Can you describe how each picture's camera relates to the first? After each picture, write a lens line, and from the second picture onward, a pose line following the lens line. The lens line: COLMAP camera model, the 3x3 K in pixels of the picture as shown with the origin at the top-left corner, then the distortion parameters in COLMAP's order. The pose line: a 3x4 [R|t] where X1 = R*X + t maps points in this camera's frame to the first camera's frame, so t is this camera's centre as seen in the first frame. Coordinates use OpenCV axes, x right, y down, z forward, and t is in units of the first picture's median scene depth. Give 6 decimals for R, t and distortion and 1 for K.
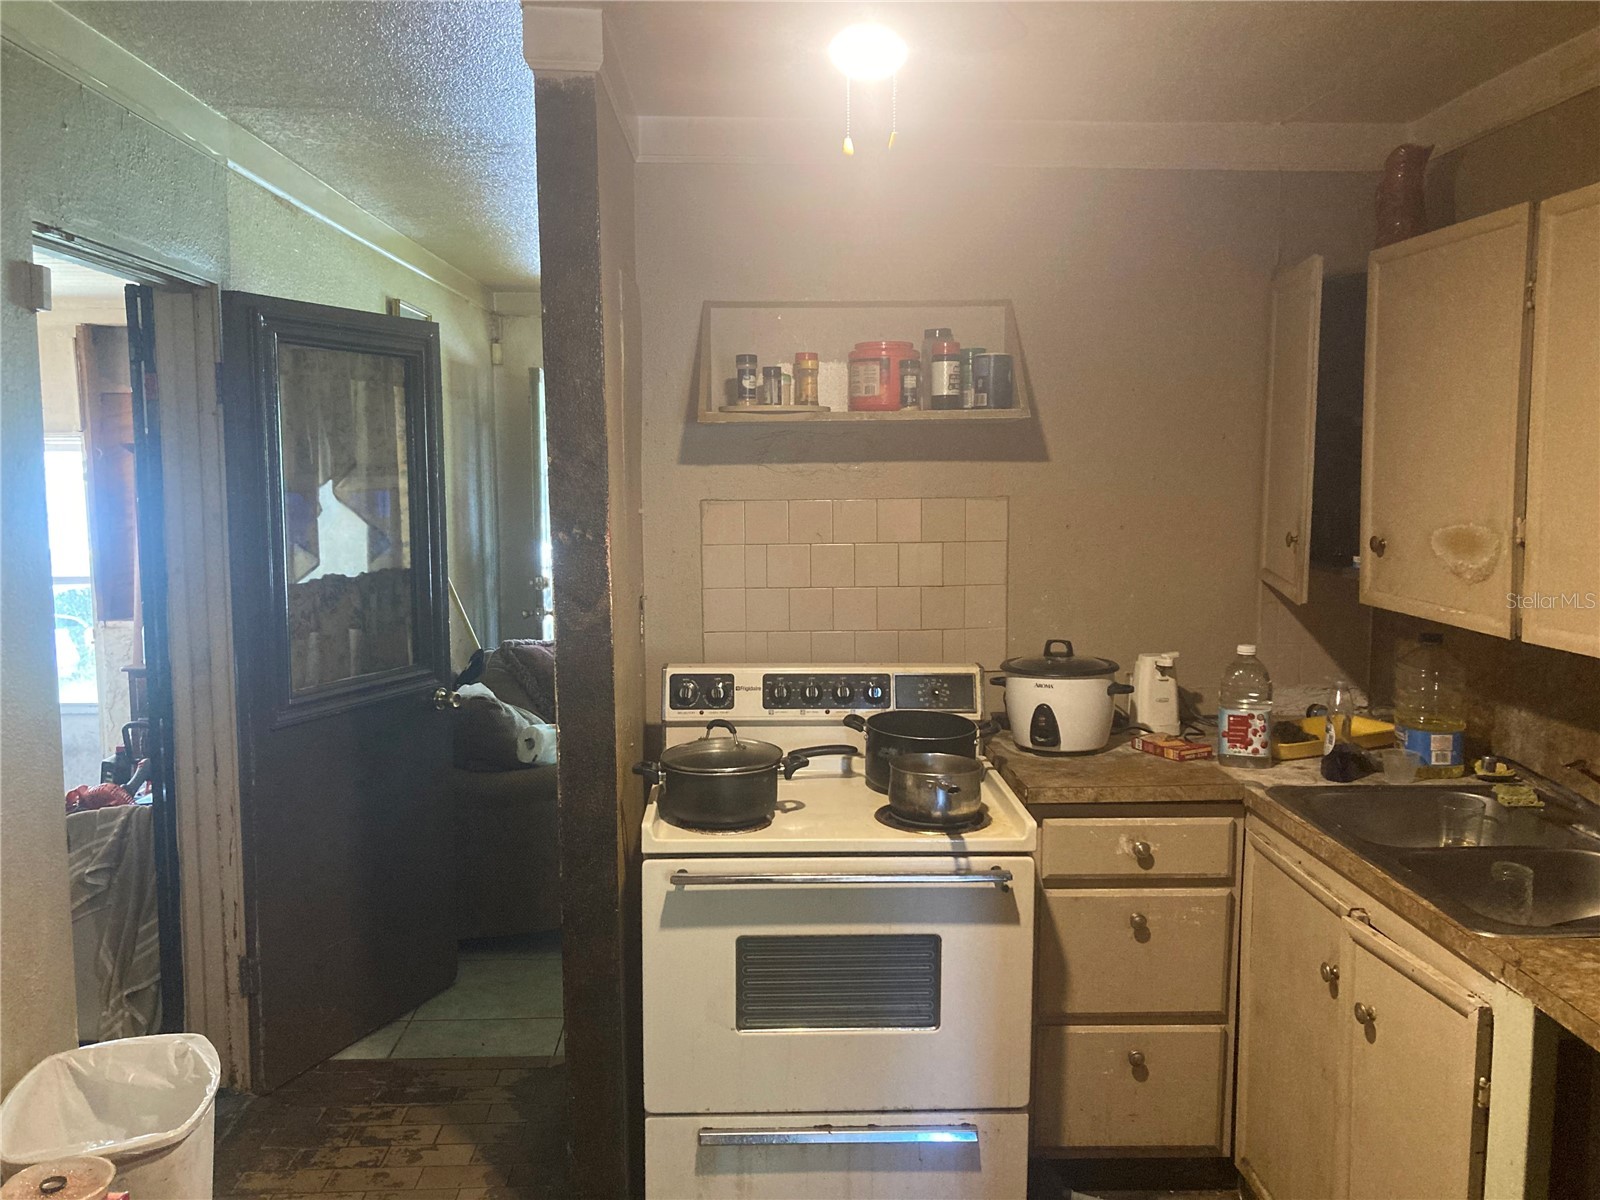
lens RADIAL K [[1299.0, 0, 800.0], [0, 1299.0, 600.0], [0, 0, 1]] dist [0.059801, -0.057701]
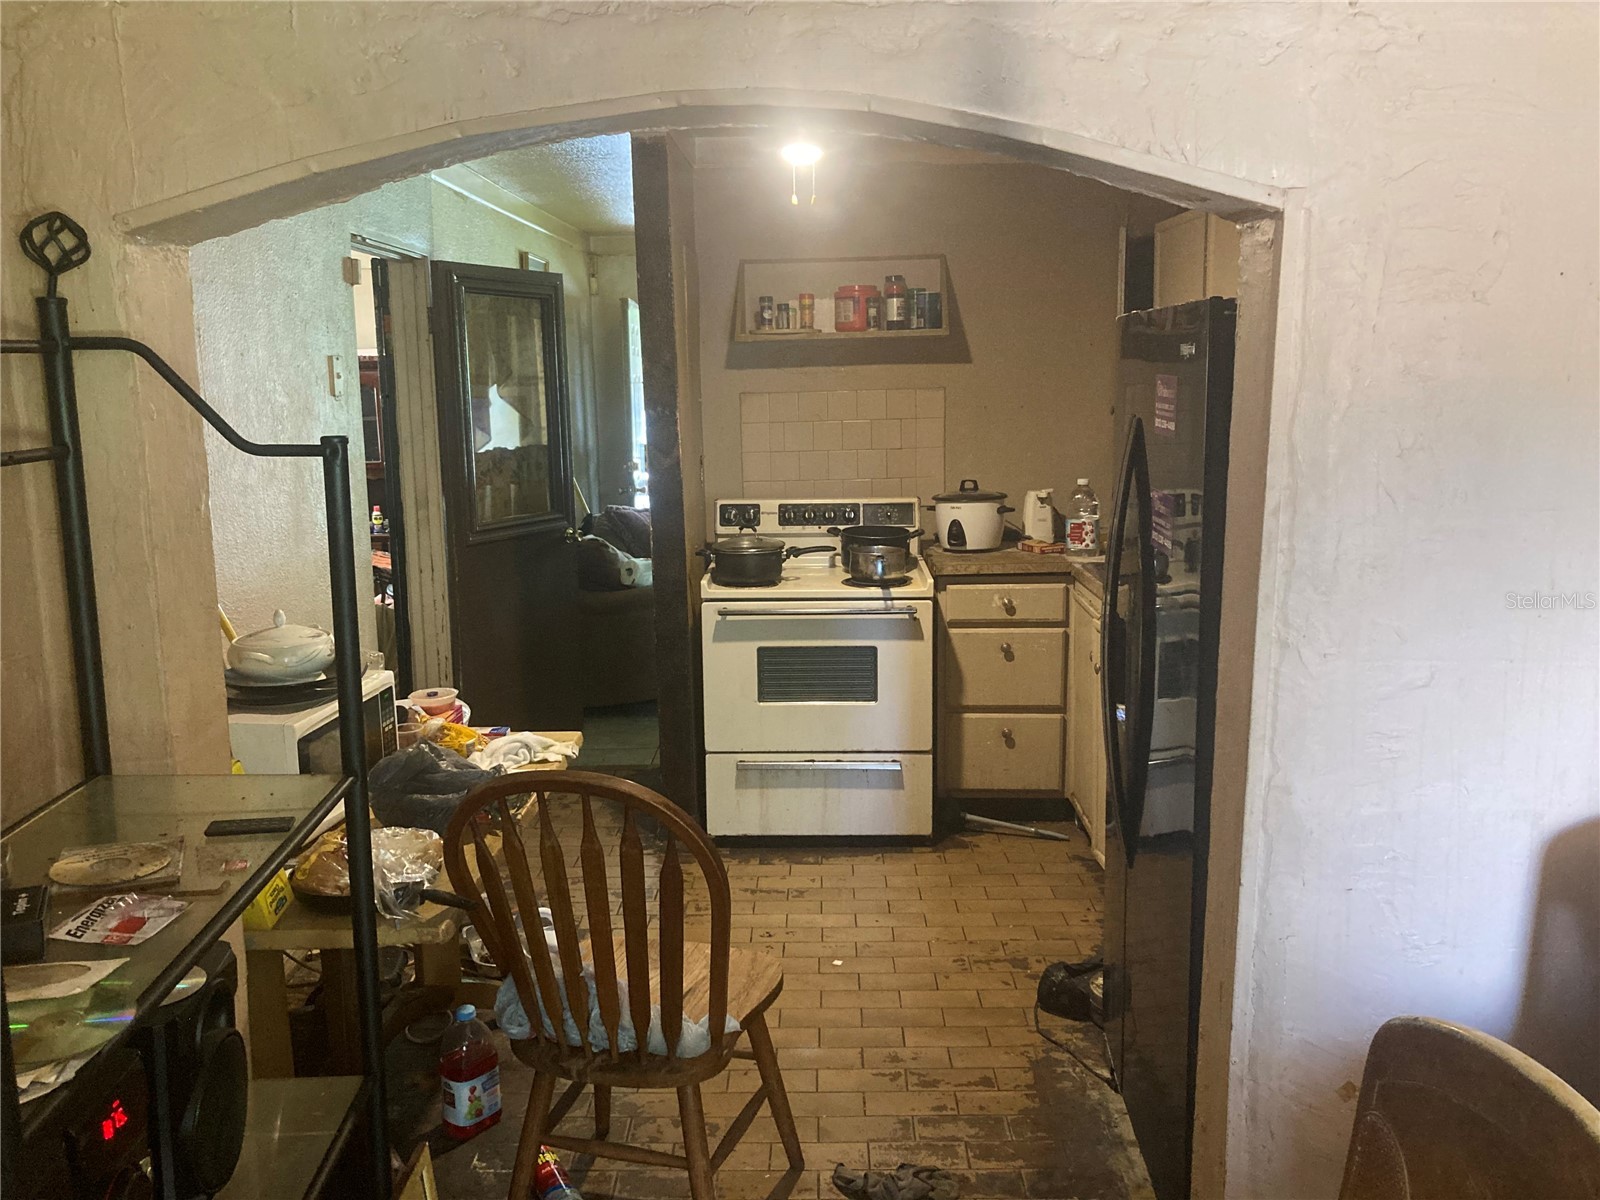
lens RADIAL K [[1330.4, 0, 800.0], [0, 1330.4, 600.0], [0, 0, 1]] dist [0.218330, -0.852952]
pose [[0.997816, -0.005252, -0.065848, 0.102764], [0.009226, 0.998144, 0.060193, 0.076370], [0.065410, -0.060669, 0.996012, -0.610619]]
